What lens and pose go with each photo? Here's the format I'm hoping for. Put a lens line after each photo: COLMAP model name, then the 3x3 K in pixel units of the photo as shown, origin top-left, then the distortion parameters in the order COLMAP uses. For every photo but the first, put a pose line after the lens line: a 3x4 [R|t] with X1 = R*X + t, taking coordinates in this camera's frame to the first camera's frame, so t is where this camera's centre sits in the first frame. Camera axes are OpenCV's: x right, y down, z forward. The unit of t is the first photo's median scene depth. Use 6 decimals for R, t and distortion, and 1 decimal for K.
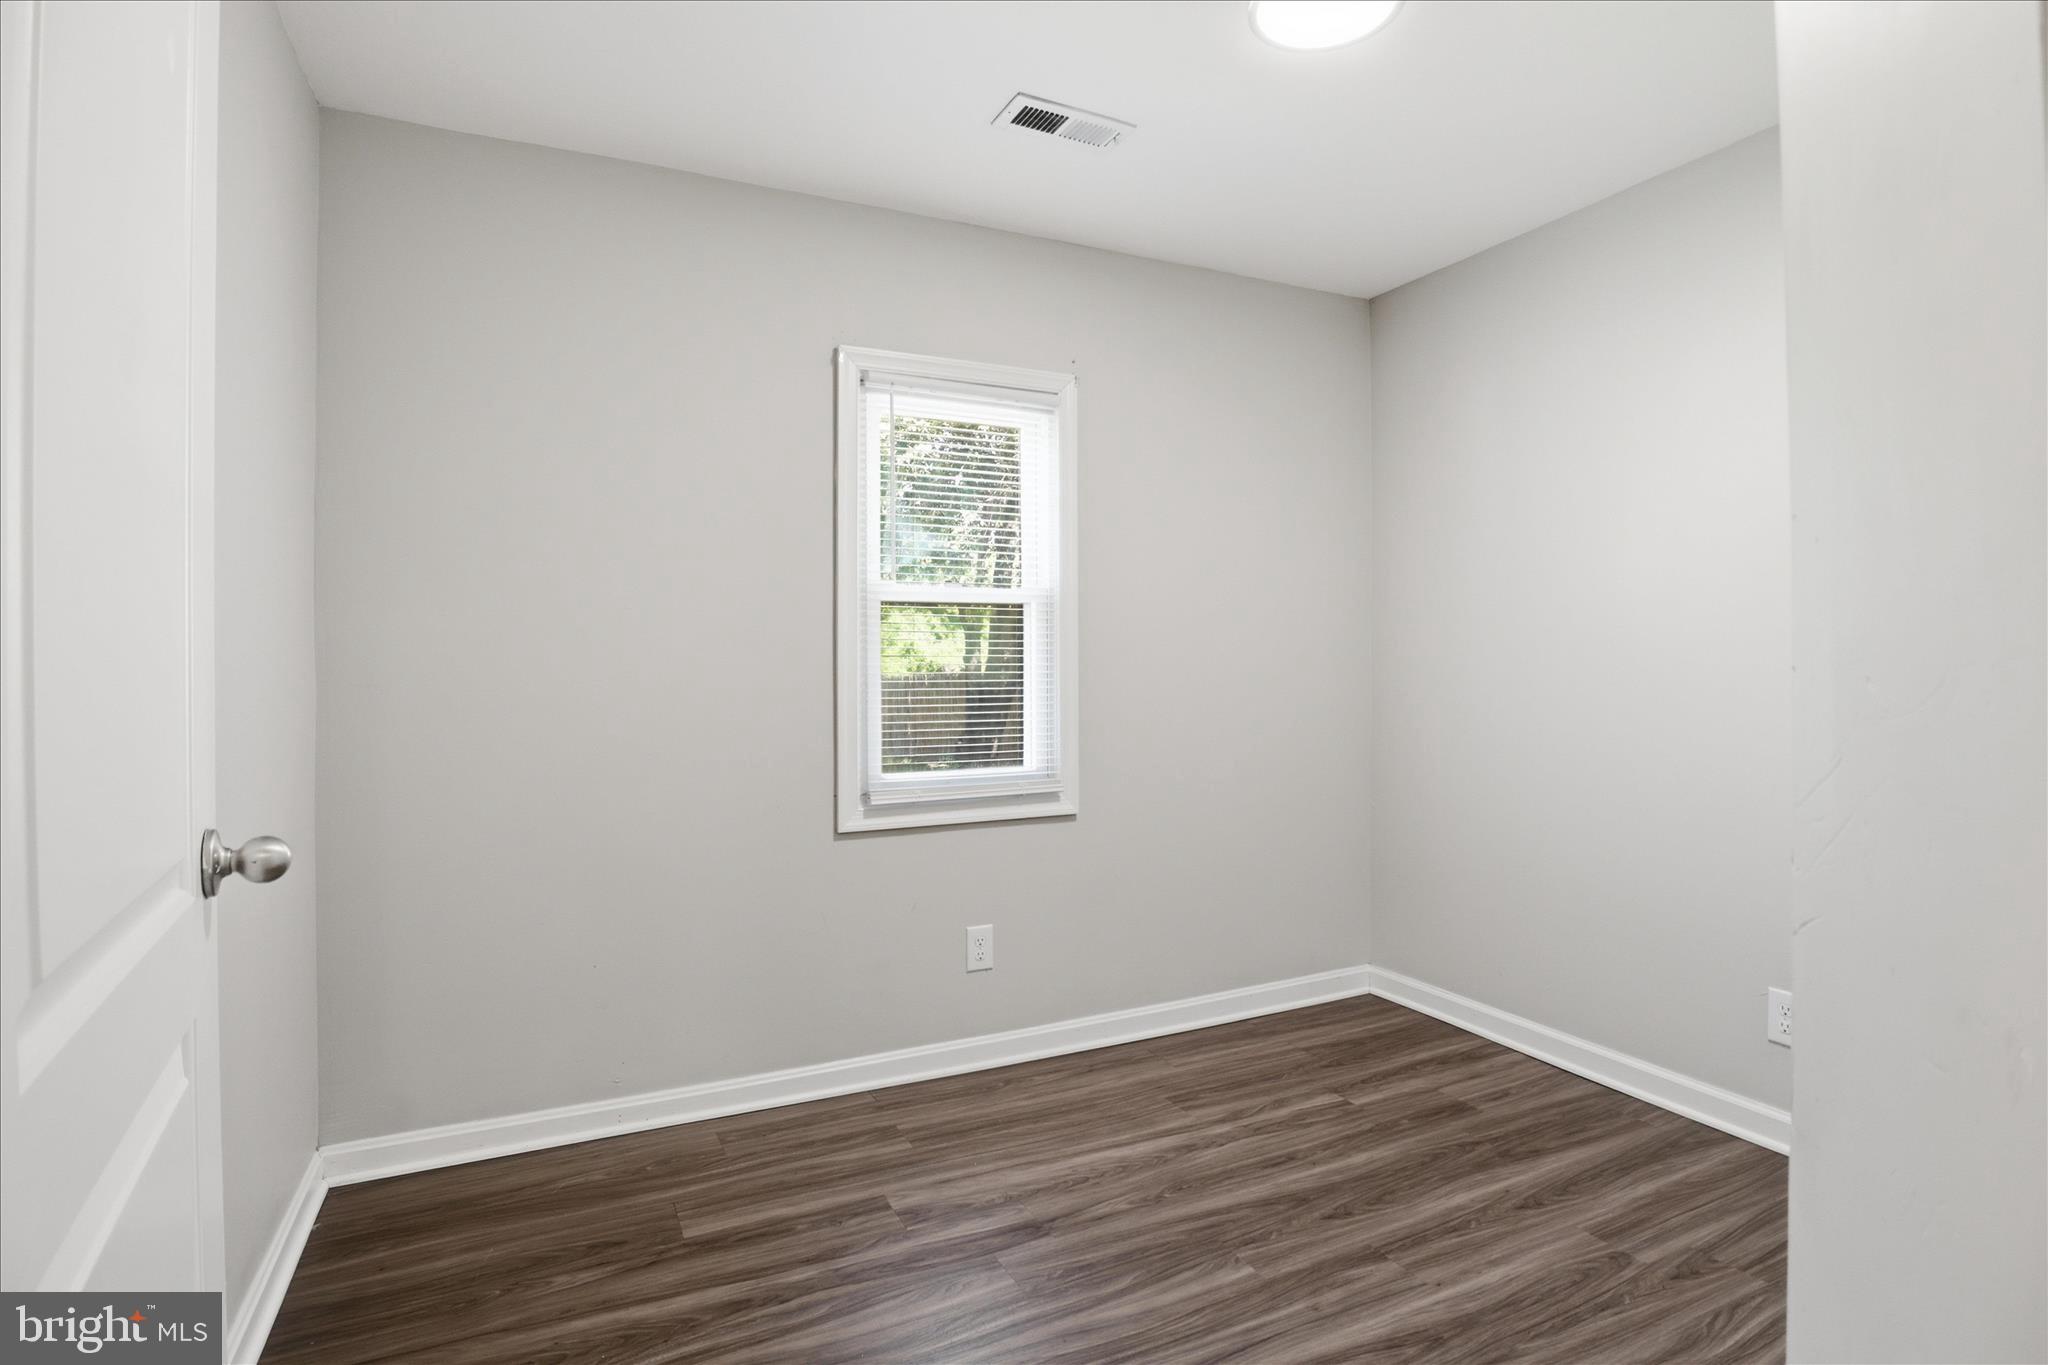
lens RADIAL K [[1034.5, 0, 1028.2], [0, 1034.5, 675.0], [0, 0, 1]] dist [-0.059679, 0.025822]
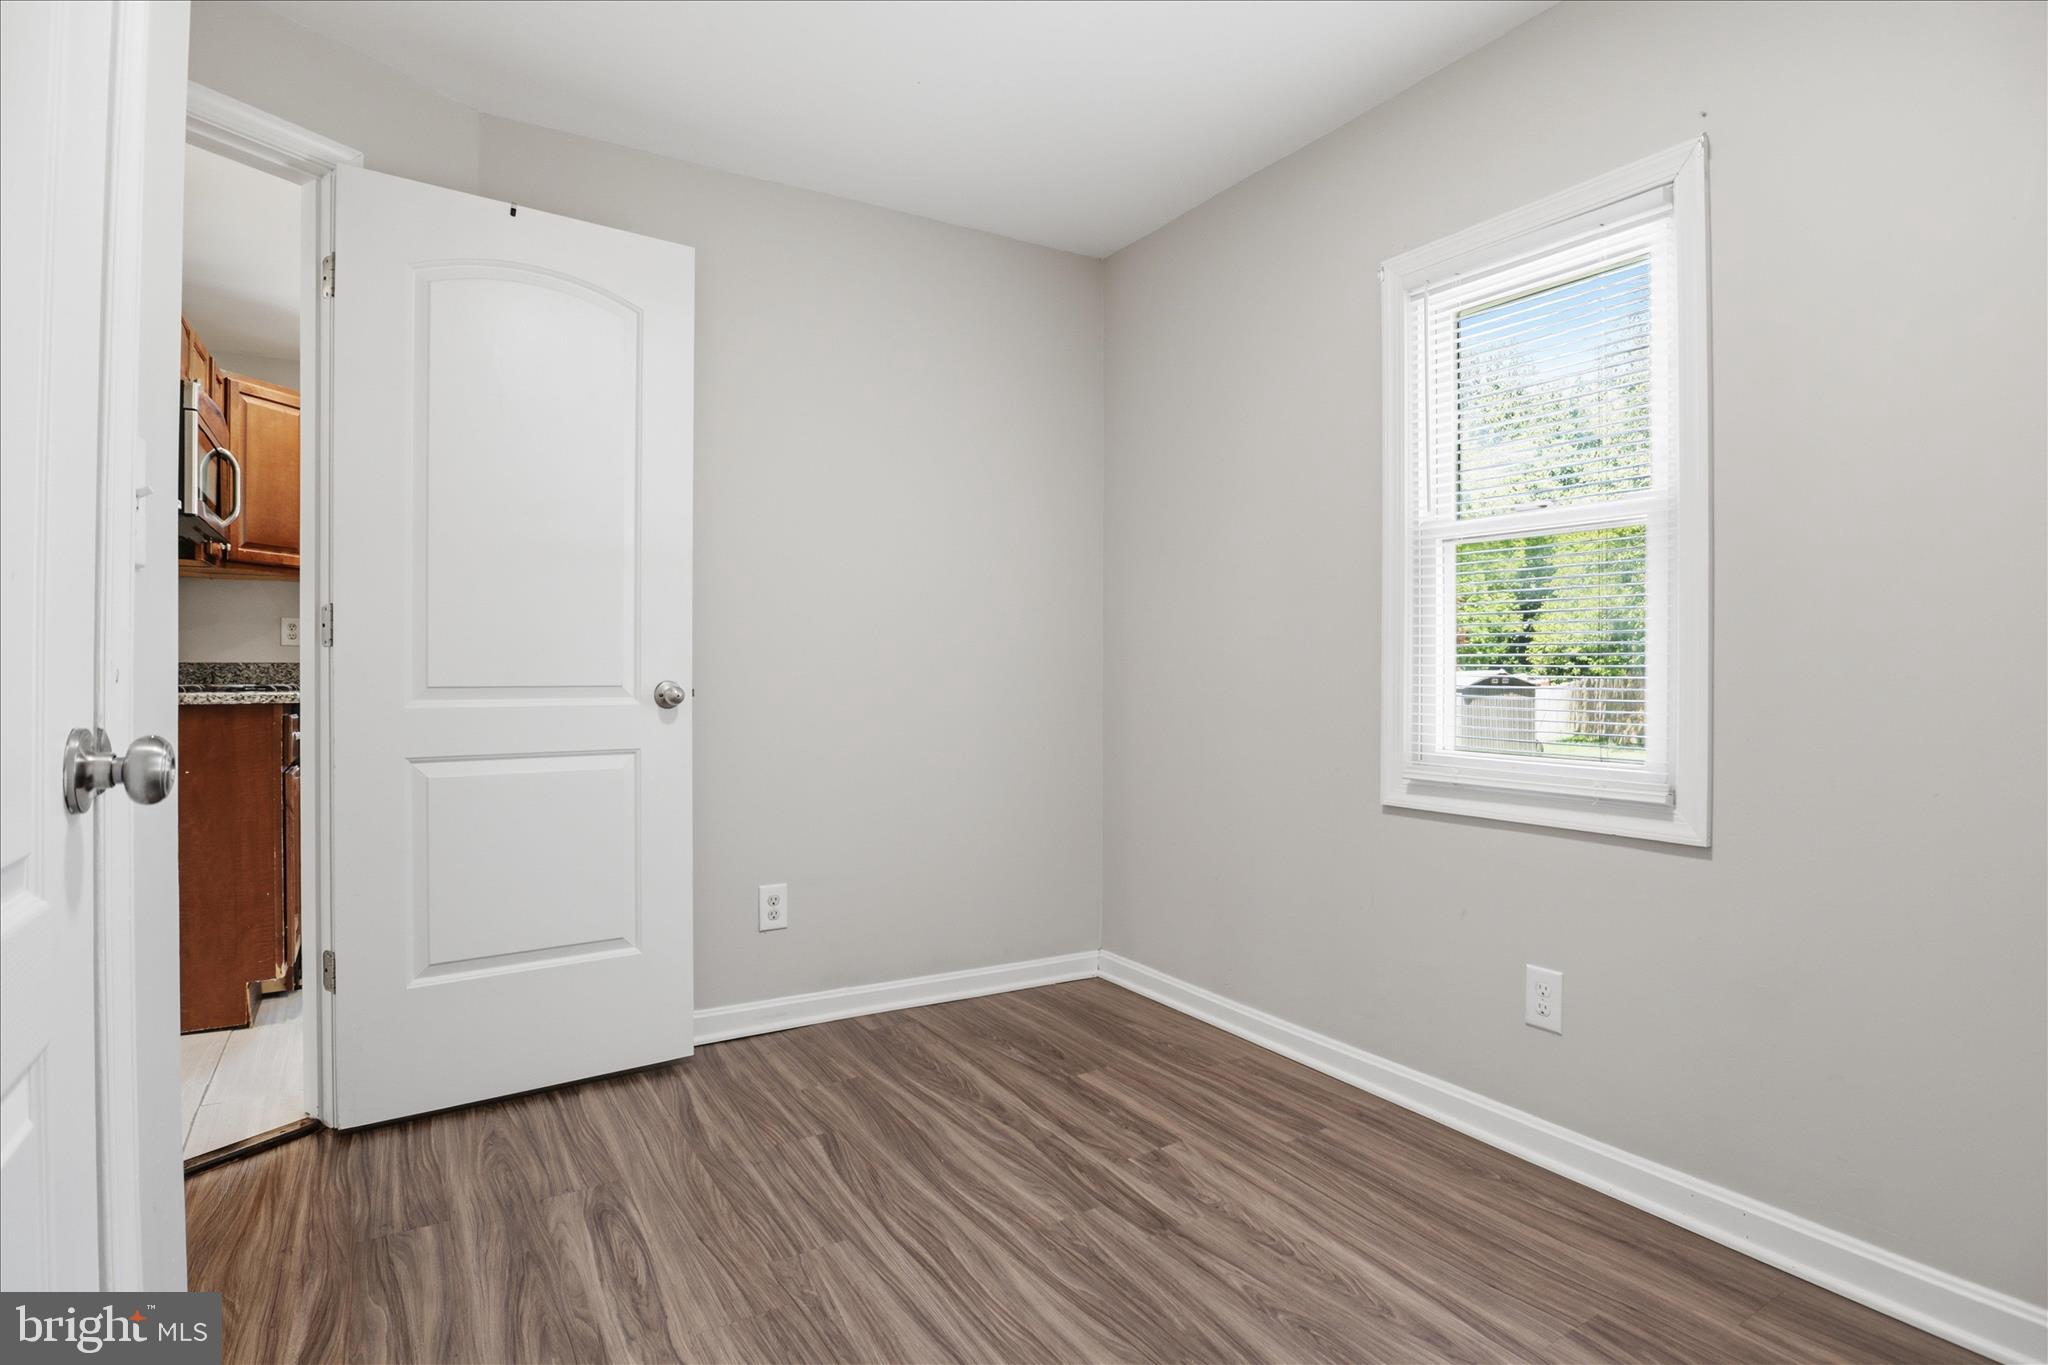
lens RADIAL K [[1034.5, 0, 1028.2], [0, 1034.5, 675.0], [0, 0, 1]] dist [-0.059679, 0.025822]
pose [[0.096887, 0.009934, -0.995246, 0.811195], [-0.012517, 0.999883, 0.008762, 0.041711], [0.995217, 0.011609, 0.097000, 0.716042]]
